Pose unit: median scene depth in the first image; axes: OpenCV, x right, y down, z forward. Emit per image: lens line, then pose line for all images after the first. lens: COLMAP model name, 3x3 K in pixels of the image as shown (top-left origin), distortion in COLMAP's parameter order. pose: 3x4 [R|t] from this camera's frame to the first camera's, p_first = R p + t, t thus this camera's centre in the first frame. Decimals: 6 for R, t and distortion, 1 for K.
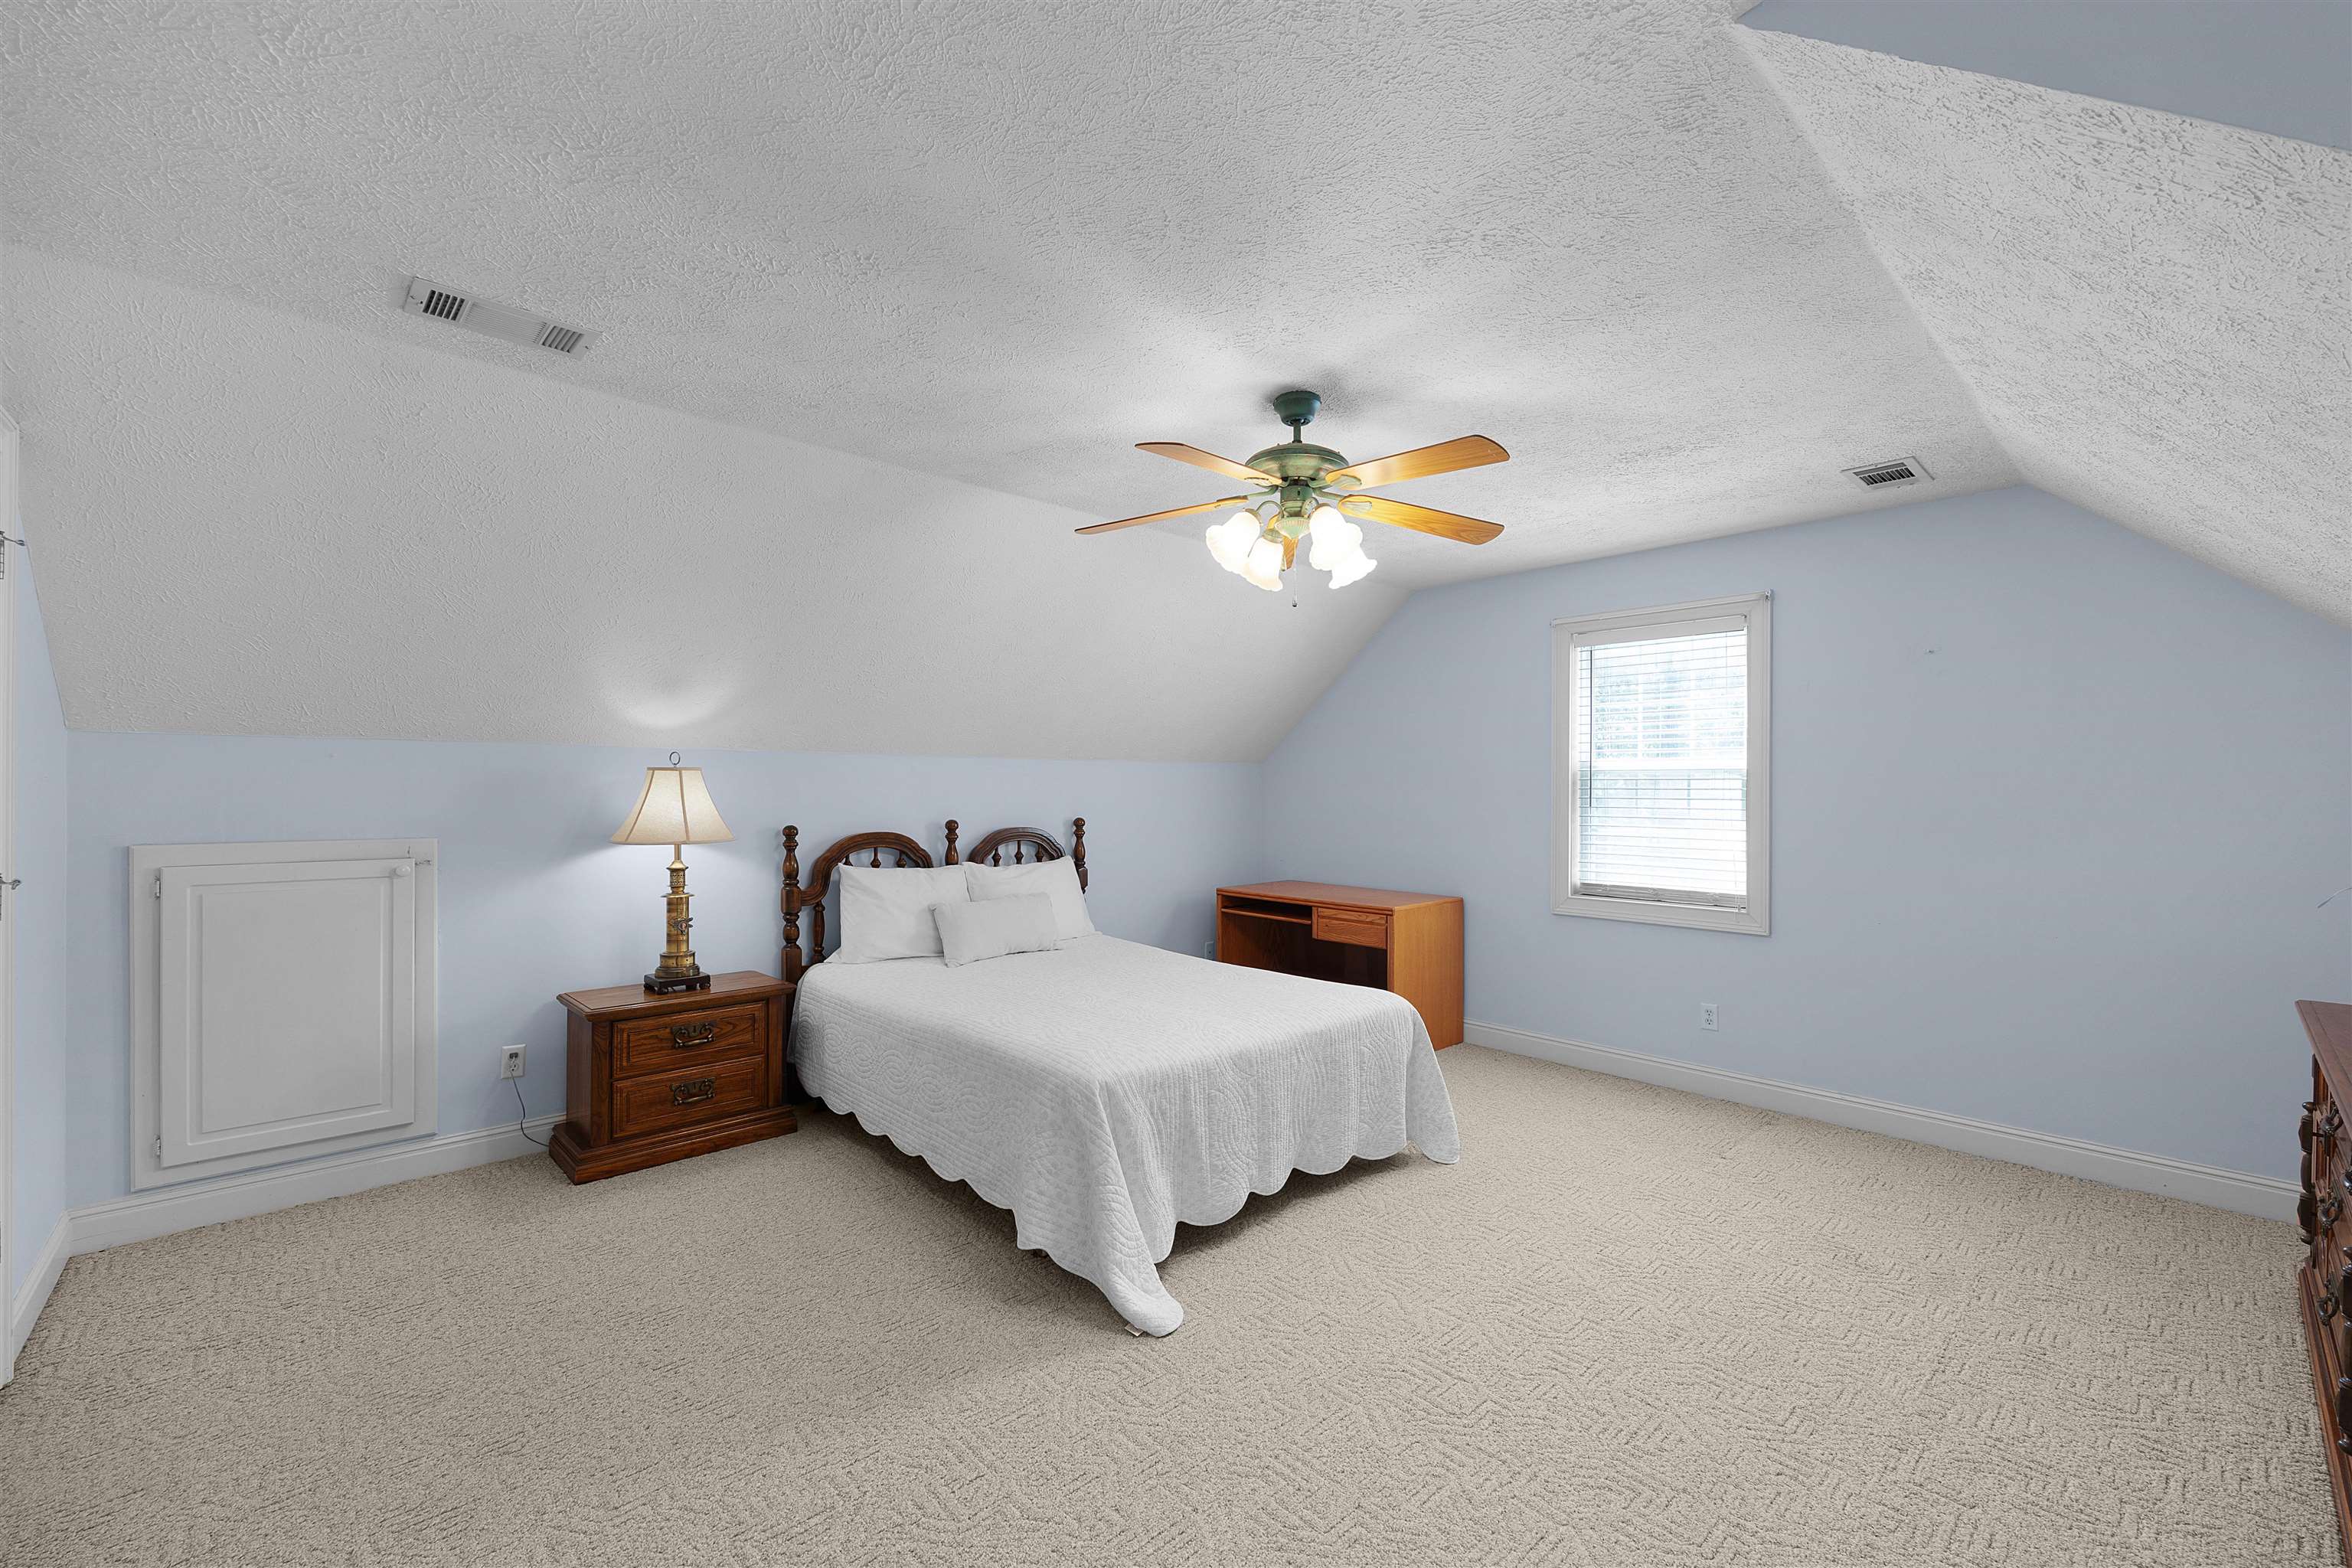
lens RADIAL K [[951.4, 0, 1178.8], [0, 951.4, 788.3], [0, 0, 1]] dist [0.000387, -0.000016]
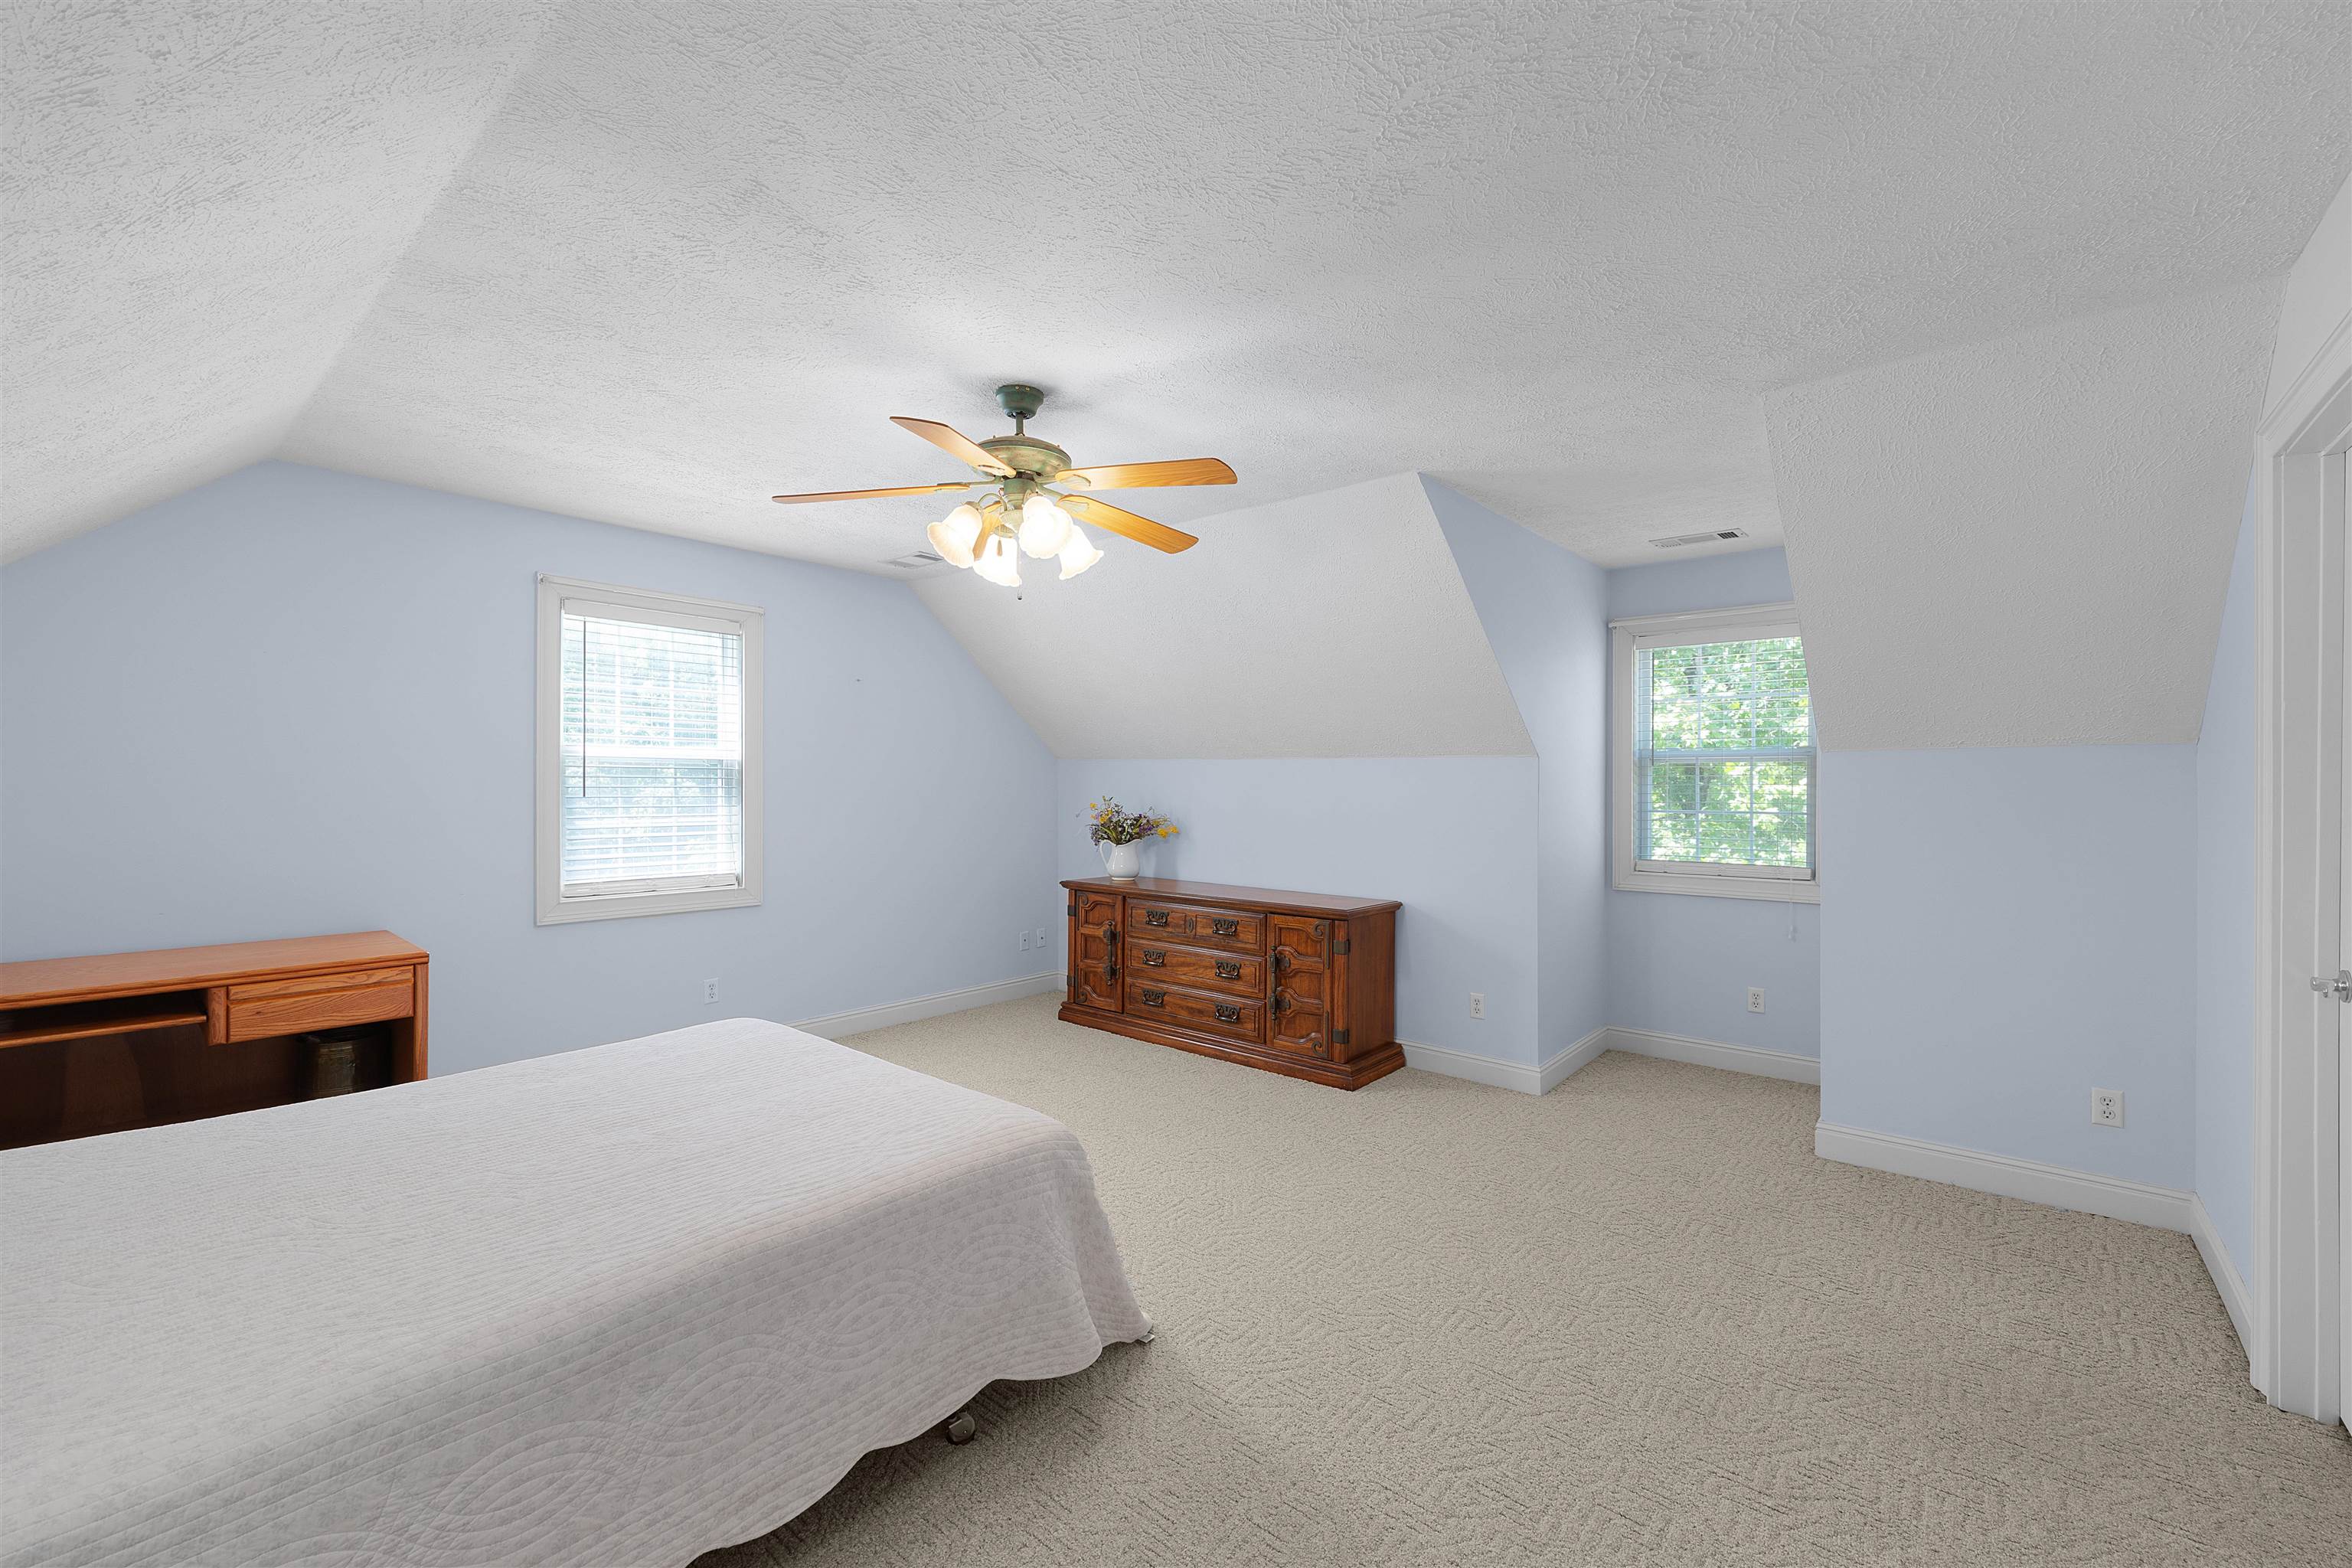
lens RADIAL K [[951.4, 0, 1179.6], [0, 951.4, 781.3], [0, 0, 1]] dist [0.000387, -0.000016]
pose [[-0.123032, -0.002932, 0.992398, -0.521250], [-0.005090, 0.999984, 0.002323, -0.000356], [-0.992390, -0.004766, -0.123045, 0.560389]]
